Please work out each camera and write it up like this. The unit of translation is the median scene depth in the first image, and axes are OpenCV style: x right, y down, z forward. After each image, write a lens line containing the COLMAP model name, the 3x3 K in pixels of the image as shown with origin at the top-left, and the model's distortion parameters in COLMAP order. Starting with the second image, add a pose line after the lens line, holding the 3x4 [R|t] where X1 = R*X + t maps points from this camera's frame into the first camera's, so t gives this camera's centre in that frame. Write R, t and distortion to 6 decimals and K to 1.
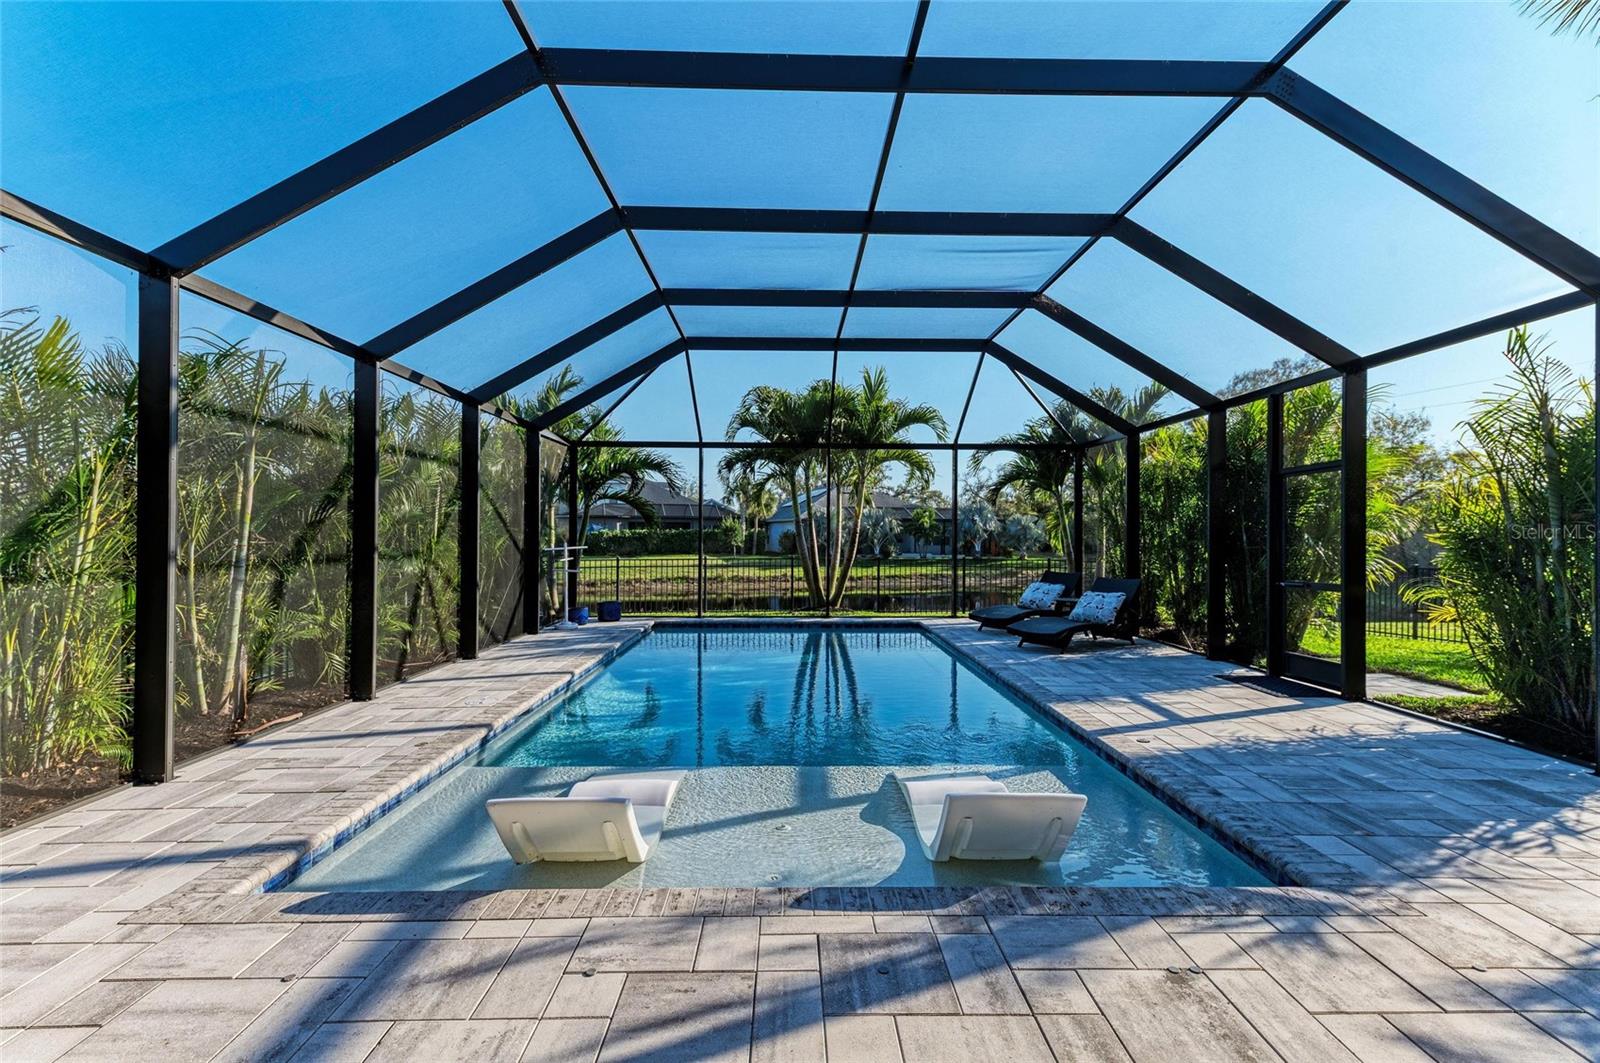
lens RADIAL K [[711.1, 0, 798.8], [0, 711.1, 534.8], [0, 0, 1]] dist [0.021438, -0.005827]
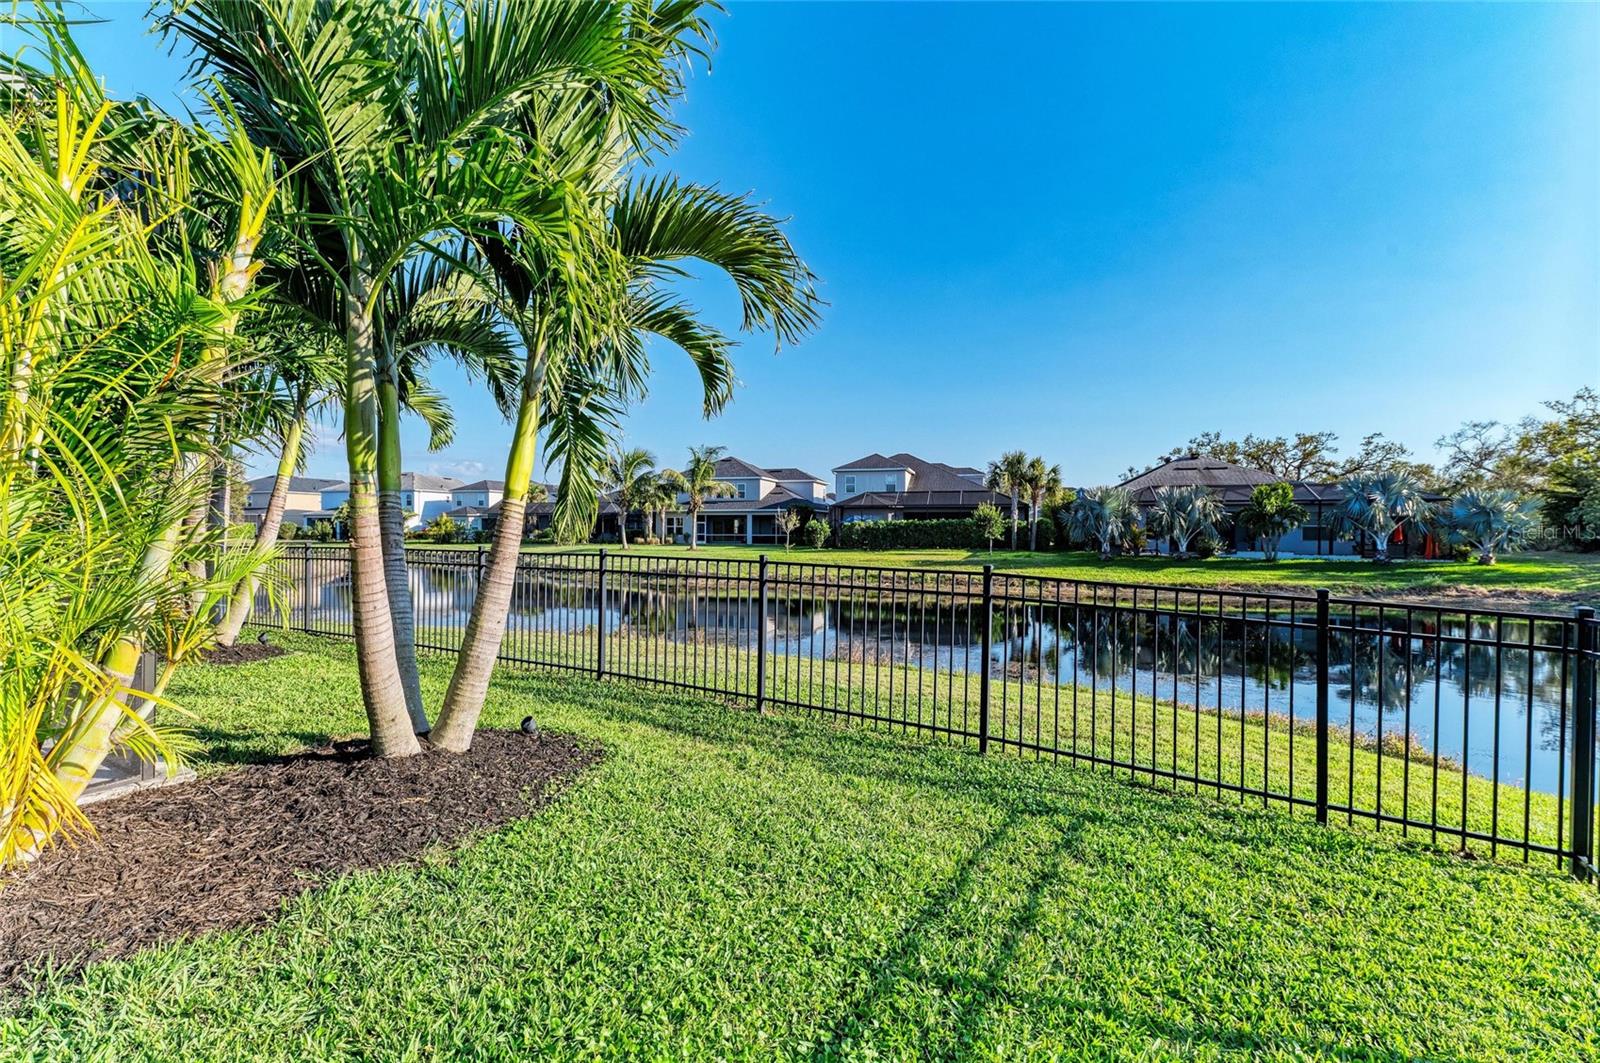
lens RADIAL K [[711.1, 0, 799.7], [0, 711.1, 536.5], [0, 0, 1]] dist [0.021438, -0.005827]
pose [[0.835604, 0.004230, -0.549316, 0.937354], [-0.000289, 0.999974, 0.007261, 0.037164], [0.549332, -0.005908, 0.835583, 1.078370]]
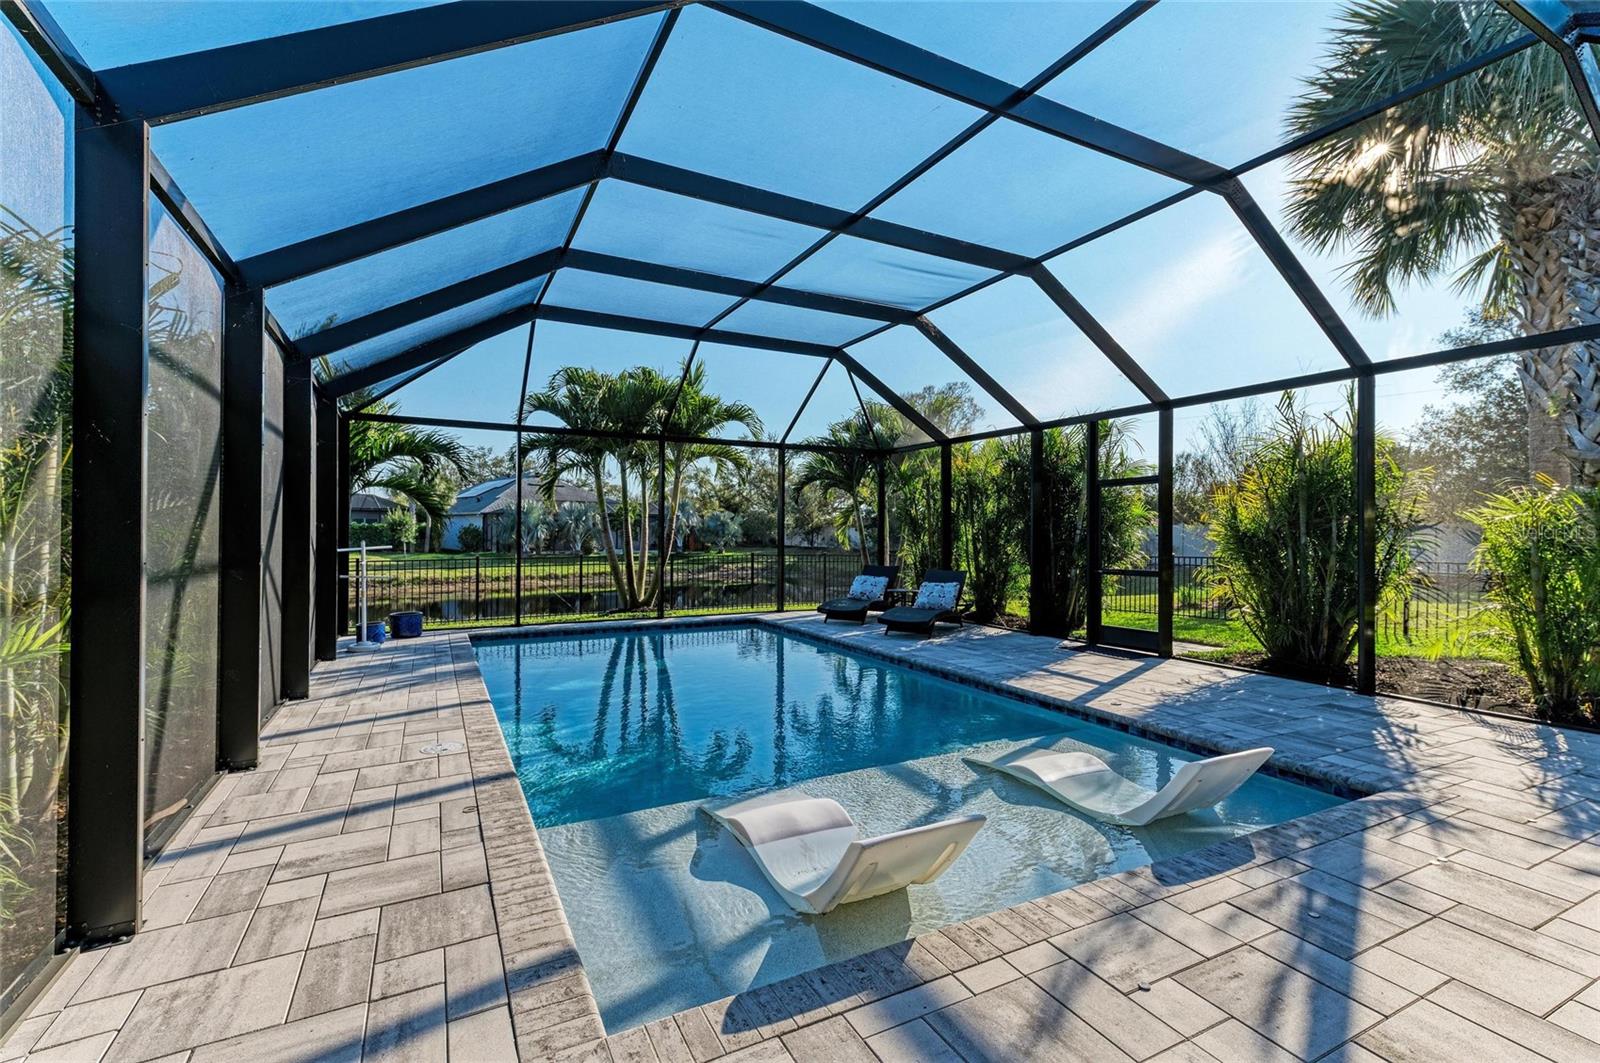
lens RADIAL K [[711.1, 0, 800.6], [0, 711.1, 536.2], [0, 0, 1]] dist [0.021438, -0.005827]
pose [[0.894156, -0.001345, 0.447754, -0.270281], [-0.002595, 0.999963, 0.008185, -0.002195], [-0.447749, -0.008481, 0.894119, 0.080351]]
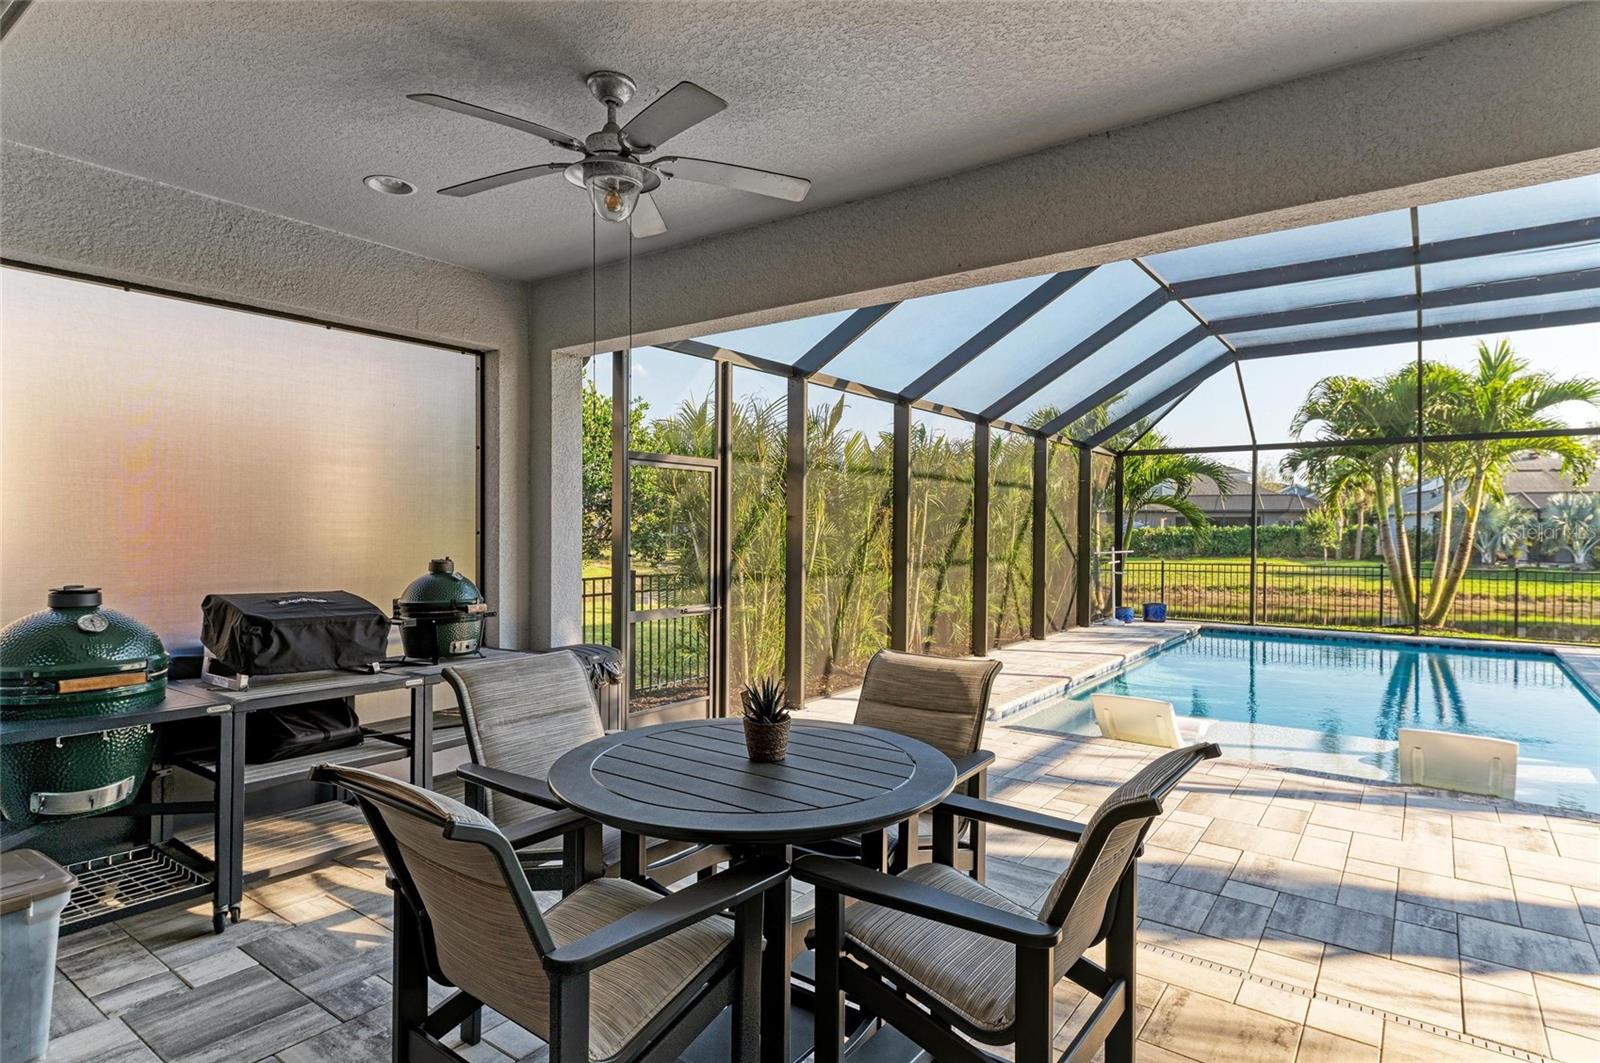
lens RADIAL K [[844.7, 0, 788.4], [0, 844.7, 534.1], [0, 0, 1]] dist [0.010164, -0.003065]
pose [[0.787125, 0.004063, -0.616781, 0.092203], [-0.001186, 0.999986, 0.005074, -0.016711], [0.616793, -0.003262, 0.787119, -0.371854]]
